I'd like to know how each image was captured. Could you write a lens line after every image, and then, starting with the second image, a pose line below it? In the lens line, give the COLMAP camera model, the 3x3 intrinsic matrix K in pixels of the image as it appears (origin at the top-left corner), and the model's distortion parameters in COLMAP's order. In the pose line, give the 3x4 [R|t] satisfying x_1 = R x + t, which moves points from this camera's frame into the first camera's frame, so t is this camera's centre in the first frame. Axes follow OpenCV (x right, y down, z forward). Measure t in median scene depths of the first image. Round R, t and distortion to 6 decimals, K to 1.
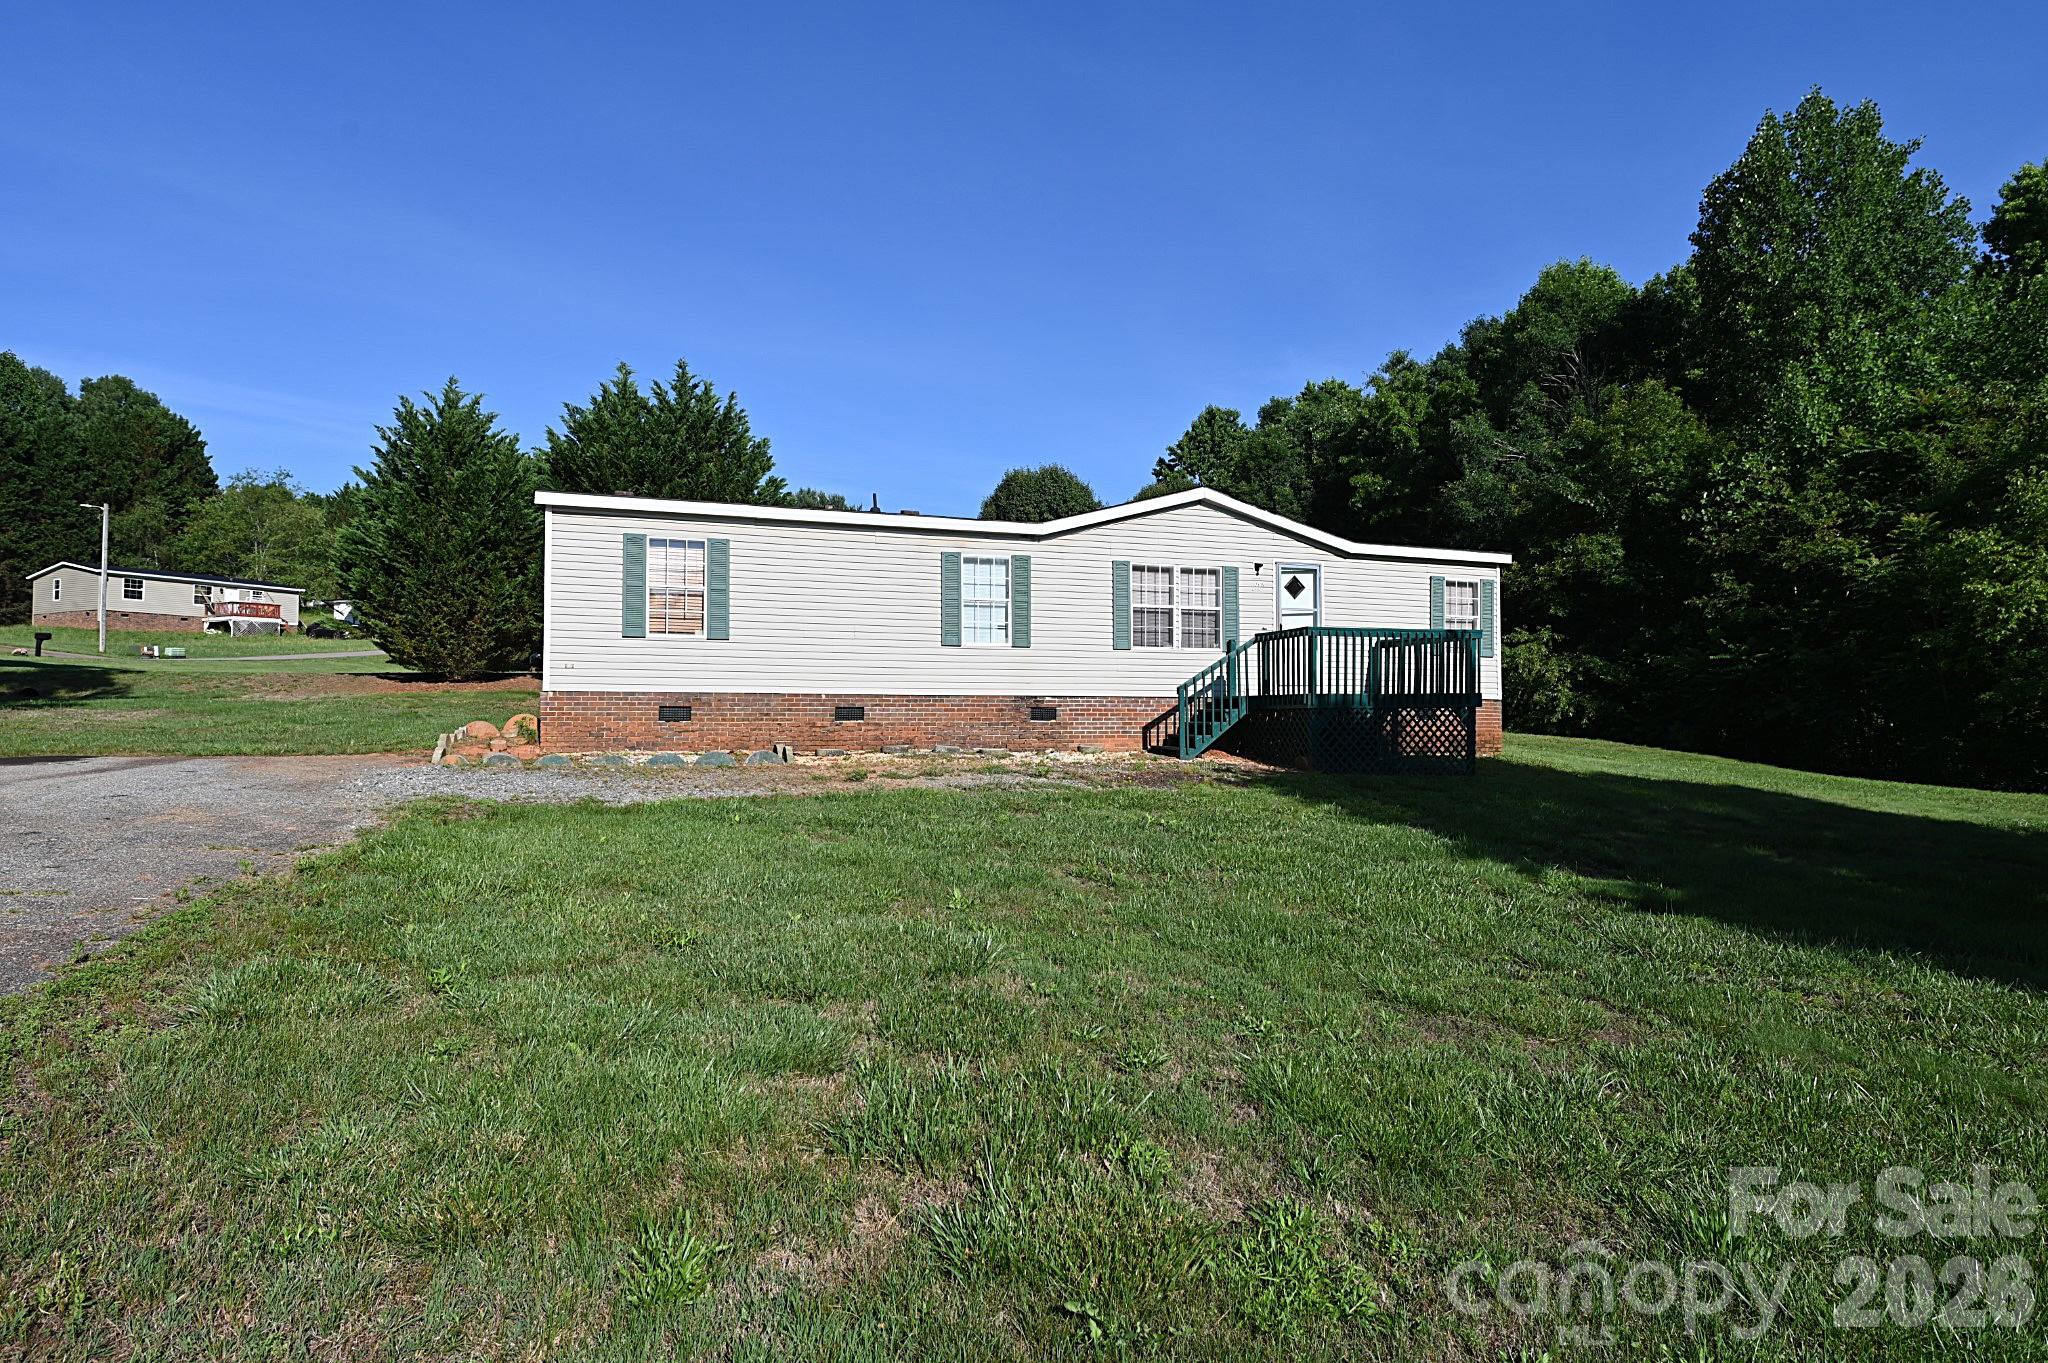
lens RADIAL K [[1149.3, 0, 1033.1], [0, 1149.3, 688.3], [0, 0, 1]] dist [-0.004877, 0.000205]
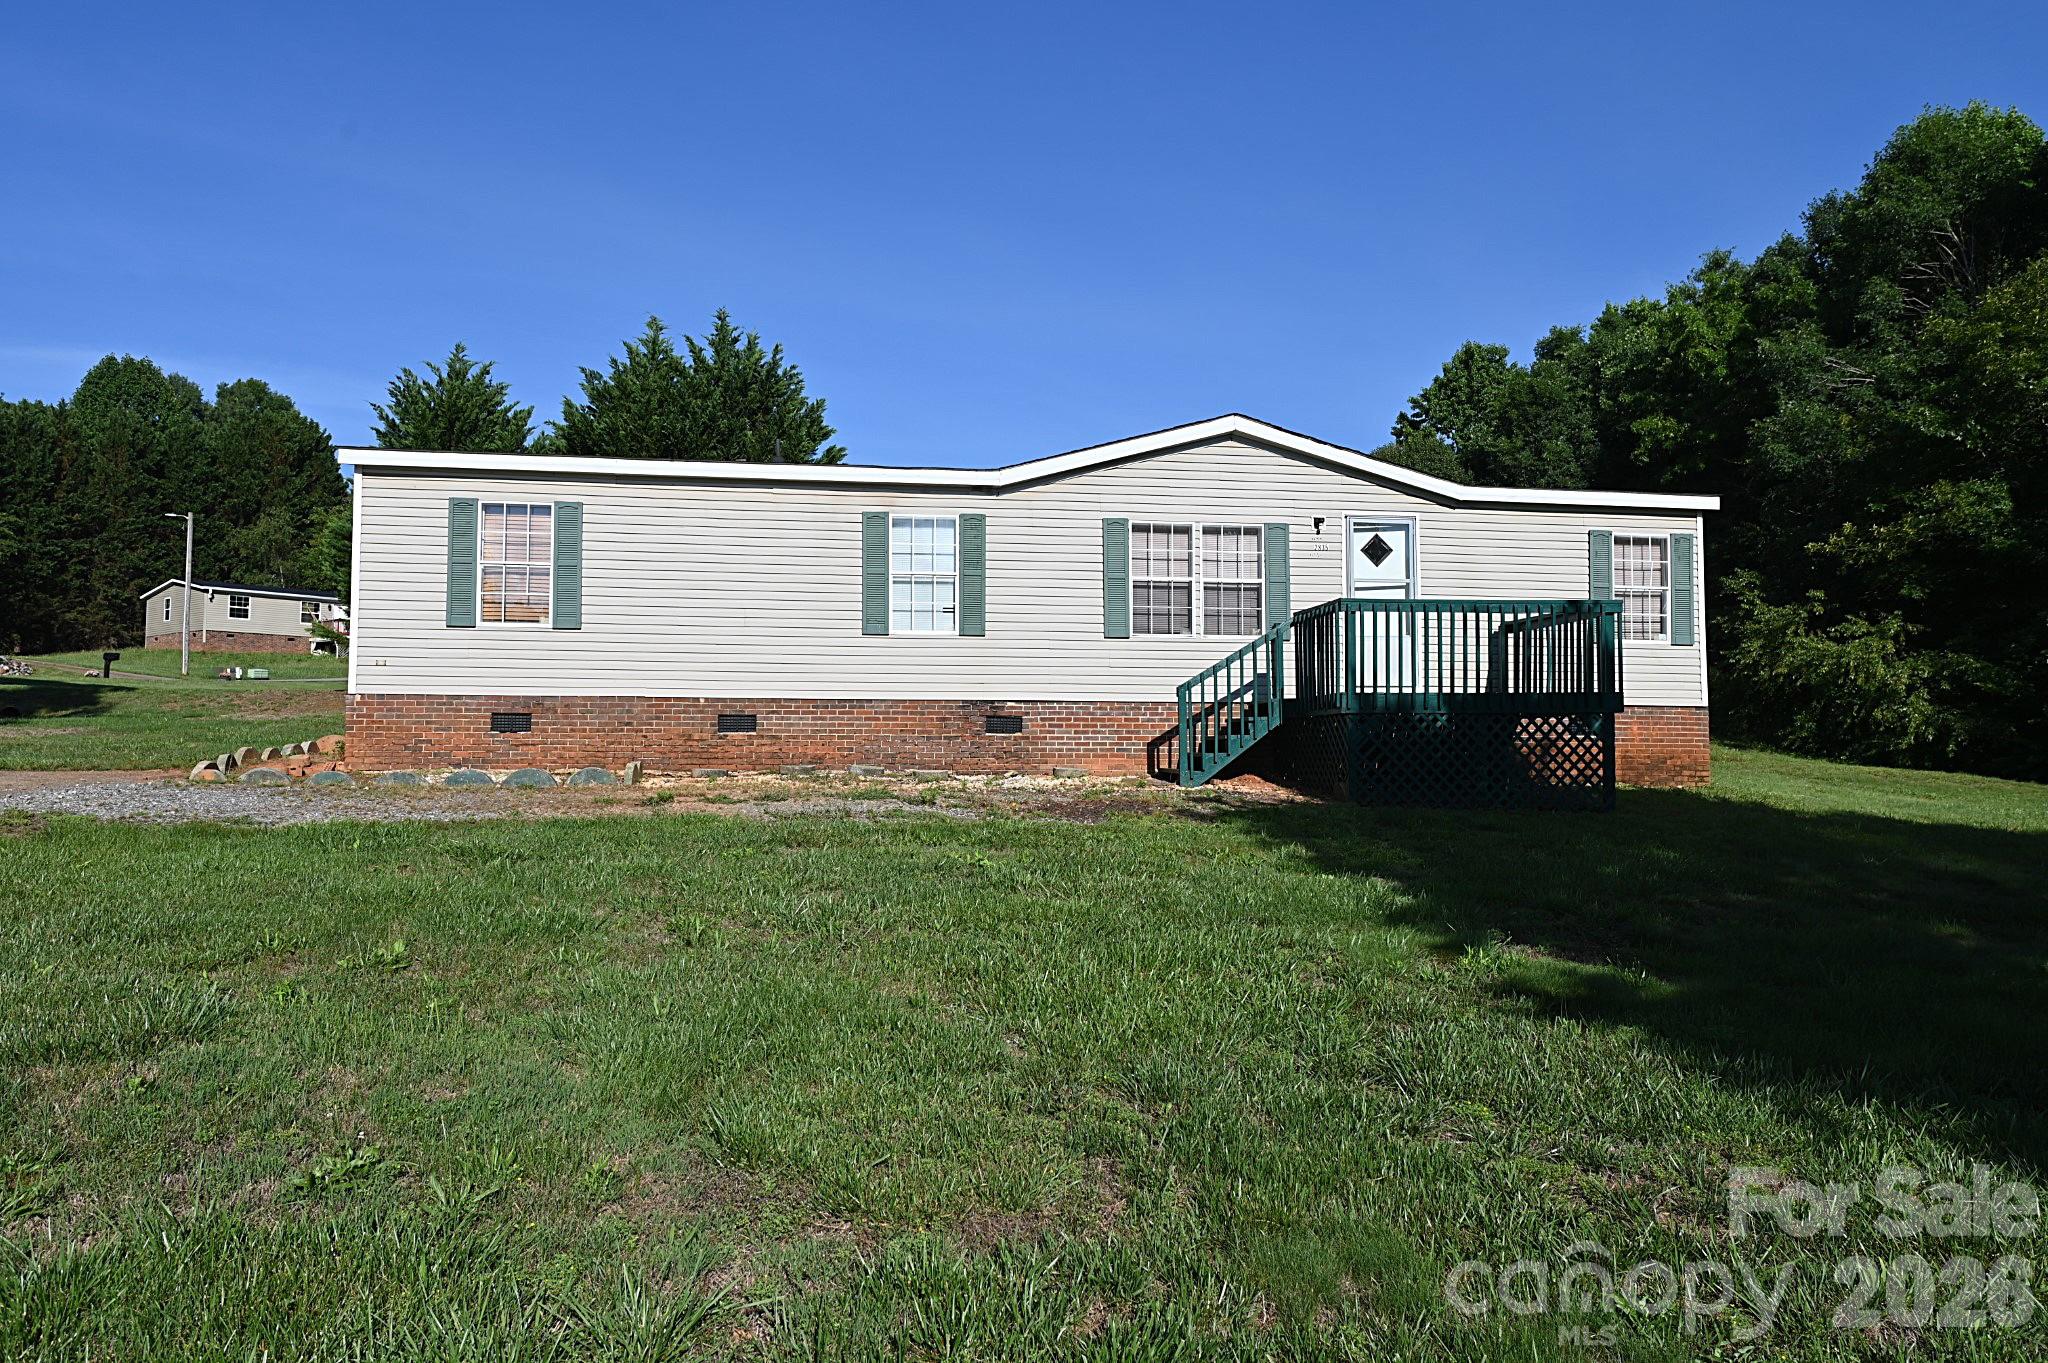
lens RADIAL K [[1410.5, 0, 1017.5], [0, 1410.5, 680.1], [0, 0, 1]] dist [0.001632, -0.006207]
pose [[0.980111, -0.008882, -0.198252, 0.179865], [0.003631, 0.999633, -0.026838, 0.016137], [0.198418, 0.025585, 0.979784, 0.090962]]
